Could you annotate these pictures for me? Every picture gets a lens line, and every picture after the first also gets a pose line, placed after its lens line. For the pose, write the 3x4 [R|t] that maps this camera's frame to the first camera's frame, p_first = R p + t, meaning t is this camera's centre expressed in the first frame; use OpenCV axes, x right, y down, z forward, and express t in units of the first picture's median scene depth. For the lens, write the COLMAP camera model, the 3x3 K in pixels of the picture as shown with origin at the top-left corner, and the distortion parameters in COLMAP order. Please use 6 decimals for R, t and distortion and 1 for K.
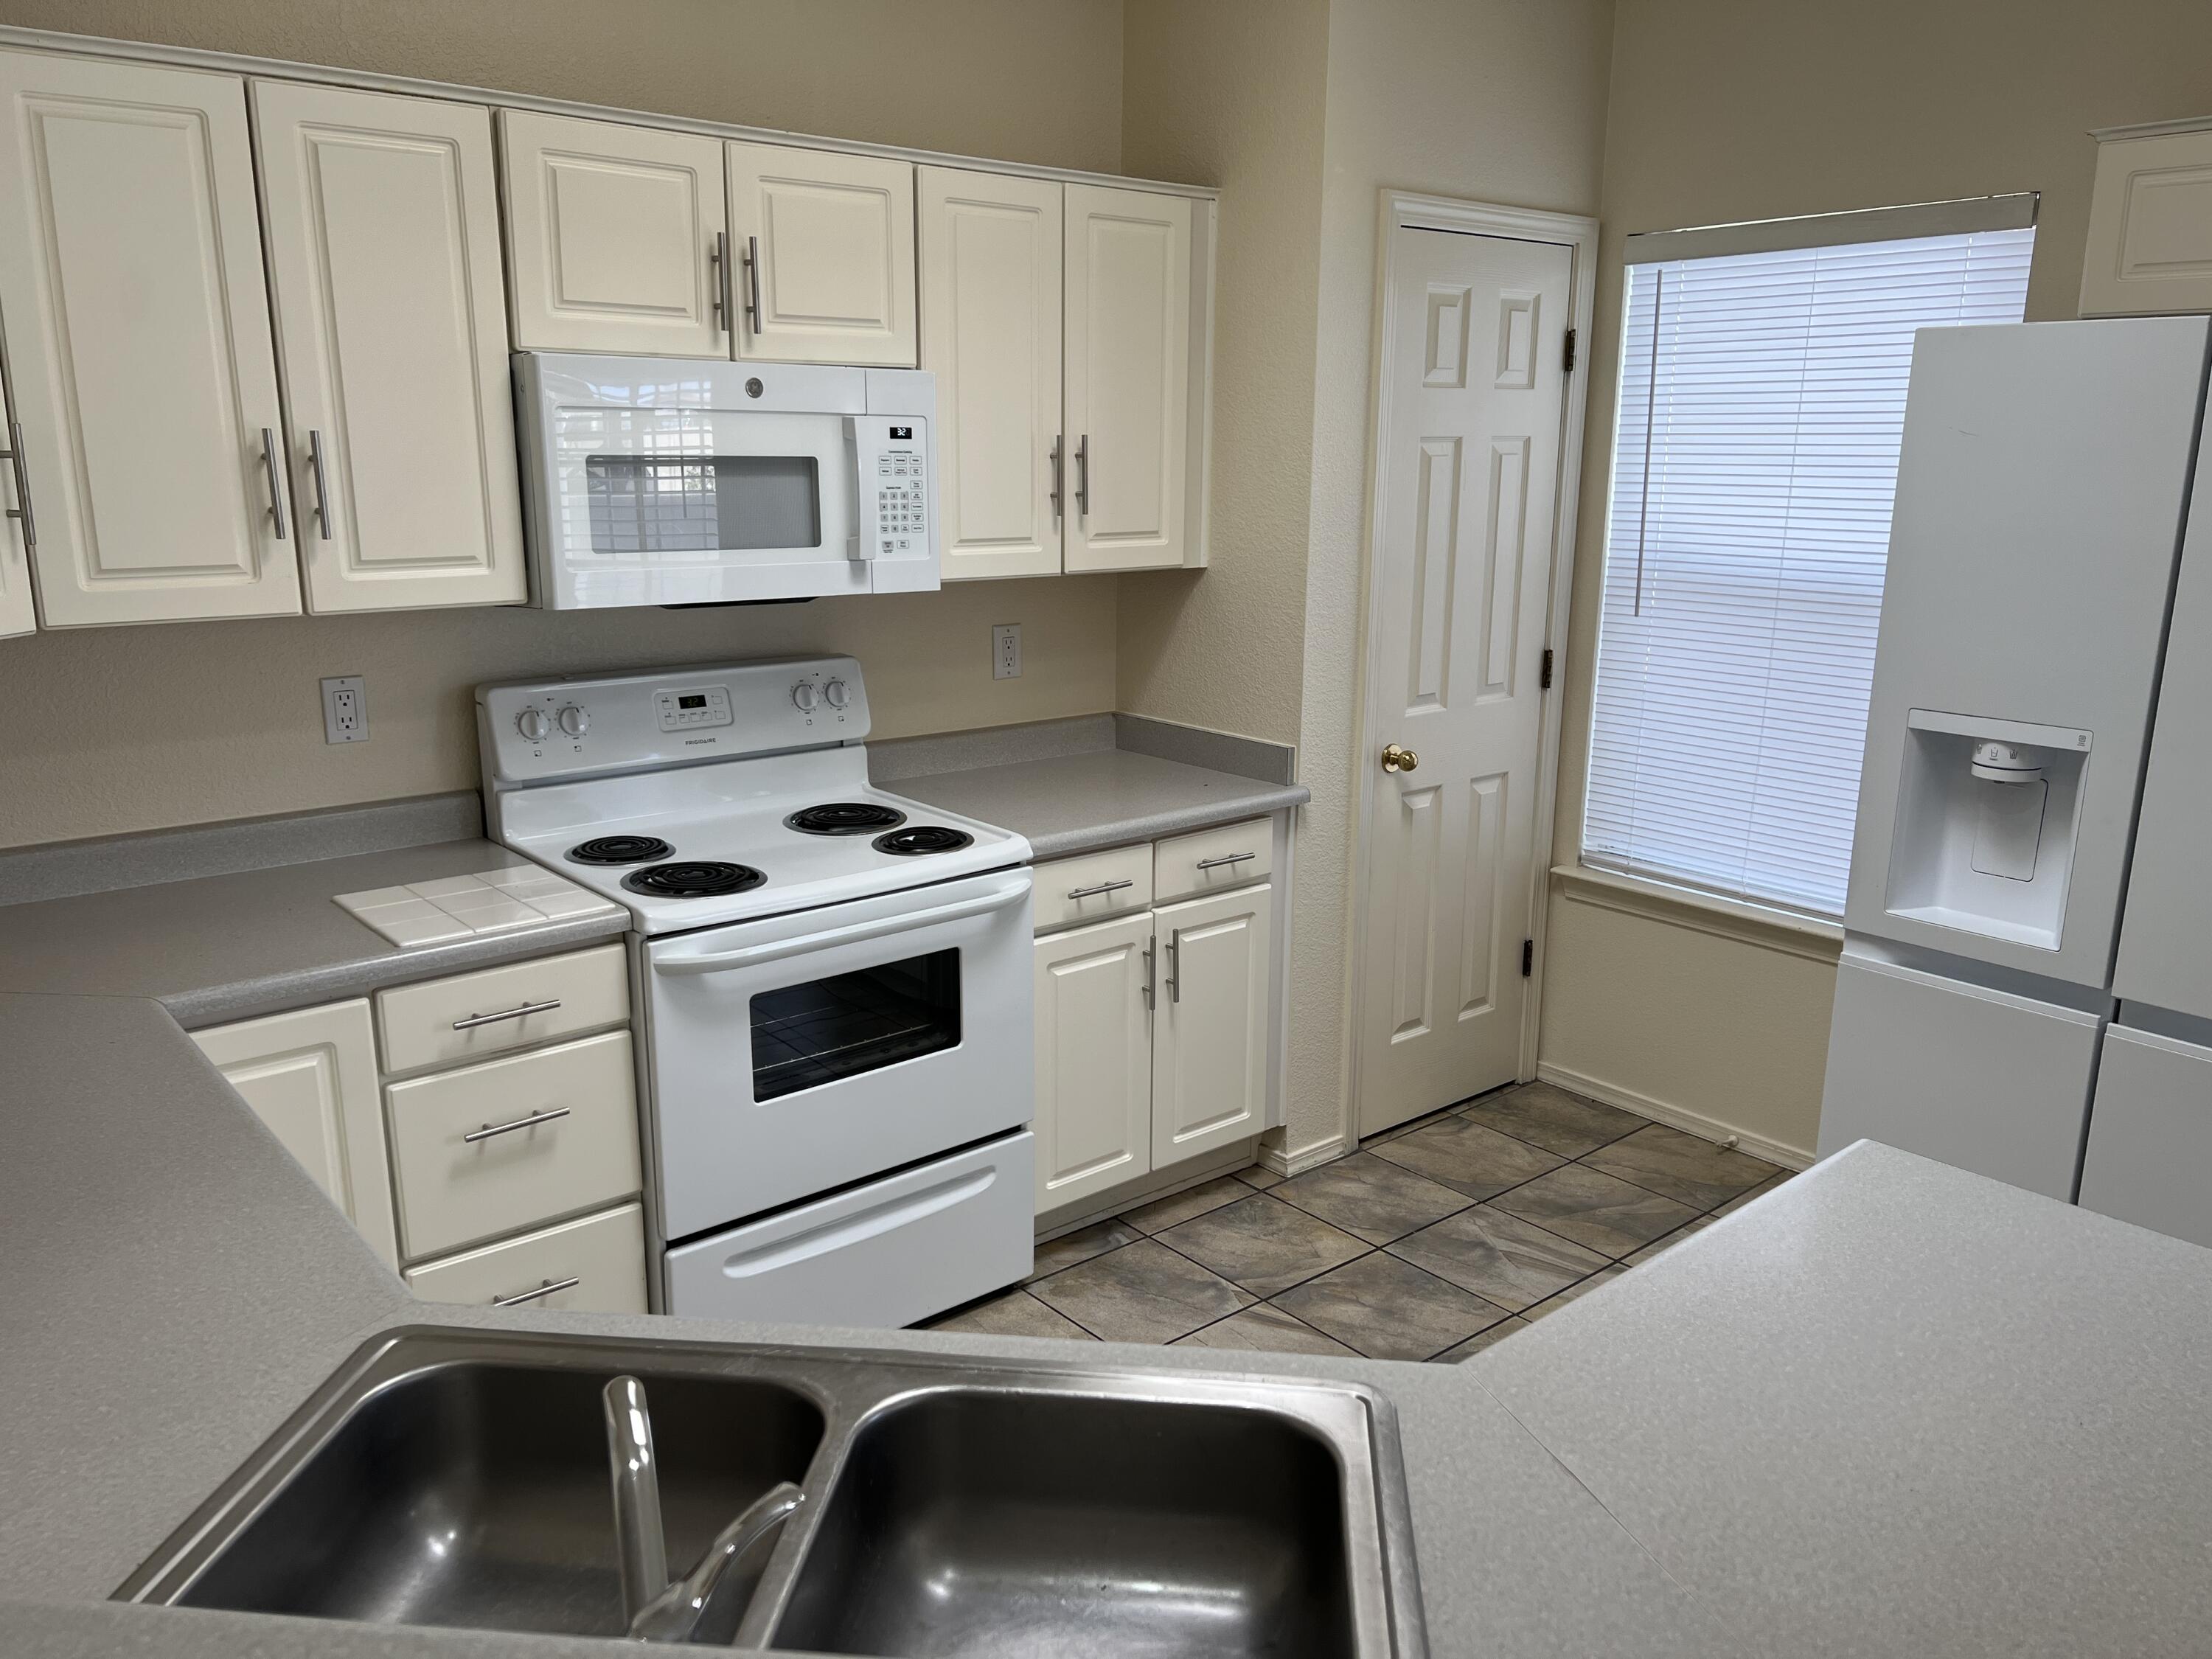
lens RADIAL K [[1687.1, 0, 1115.7], [0, 1687.1, 867.2], [0, 0, 1]] dist [0.036575, -0.049441]
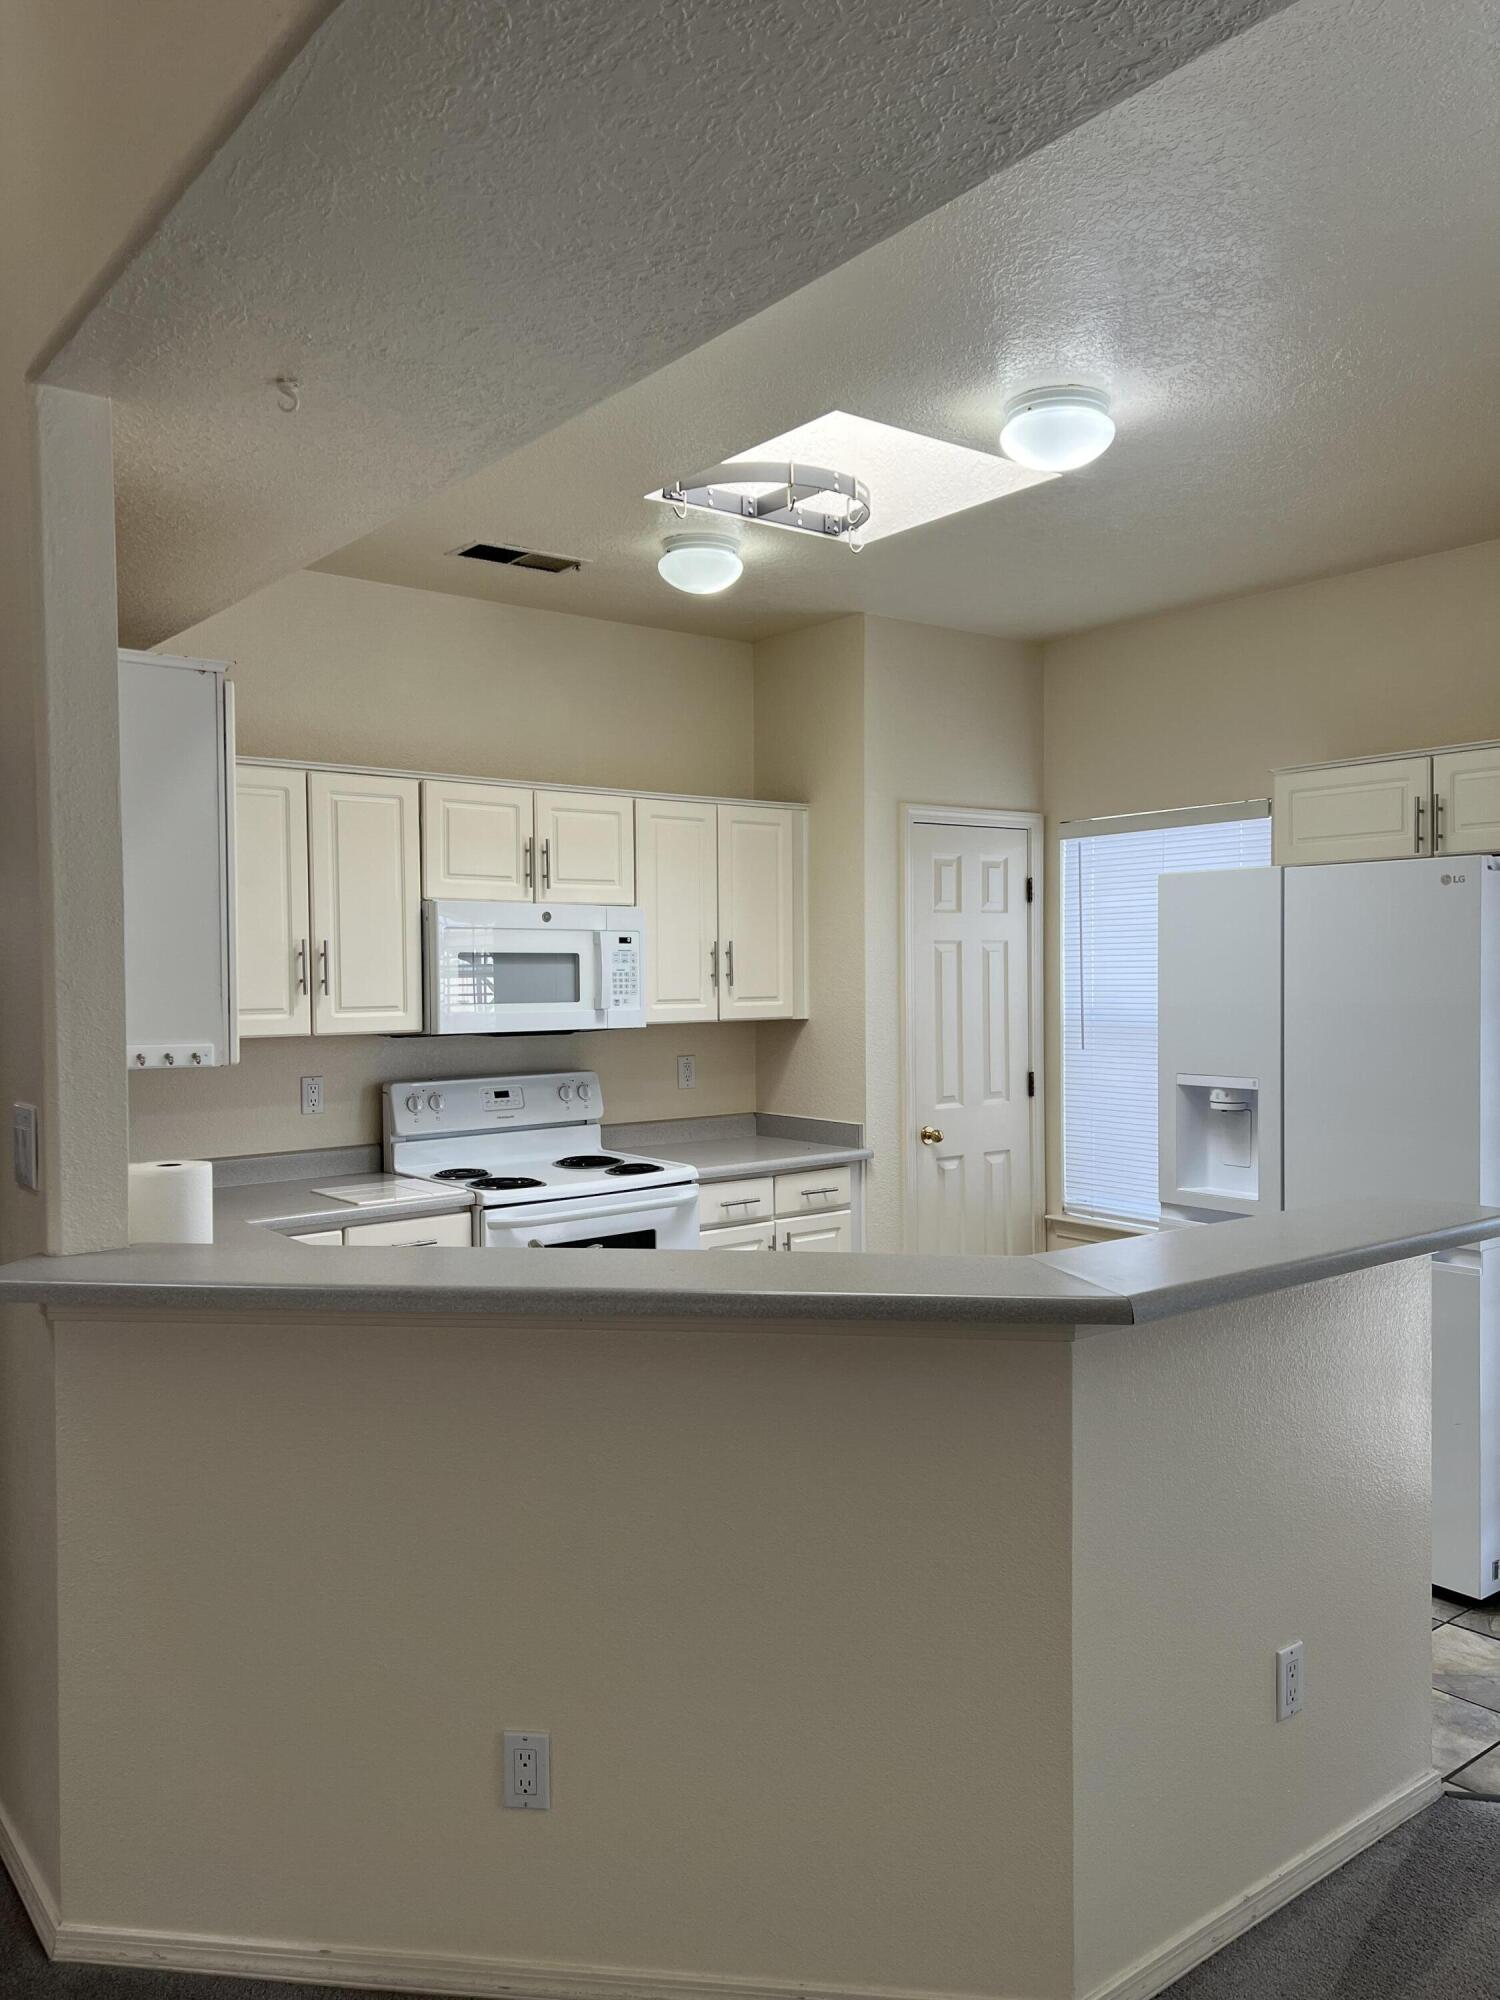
lens RADIAL K [[1525.4, 0, 747.4], [0, 1525.4, 1004.1], [0, 0, 1]] dist [0.036575, -0.049441]
pose [[0.999272, -0.015832, -0.034714, 0.055872], [0.007554, 0.973929, -0.226726, 0.172540], [0.037398, 0.226299, 0.973340, -0.538548]]
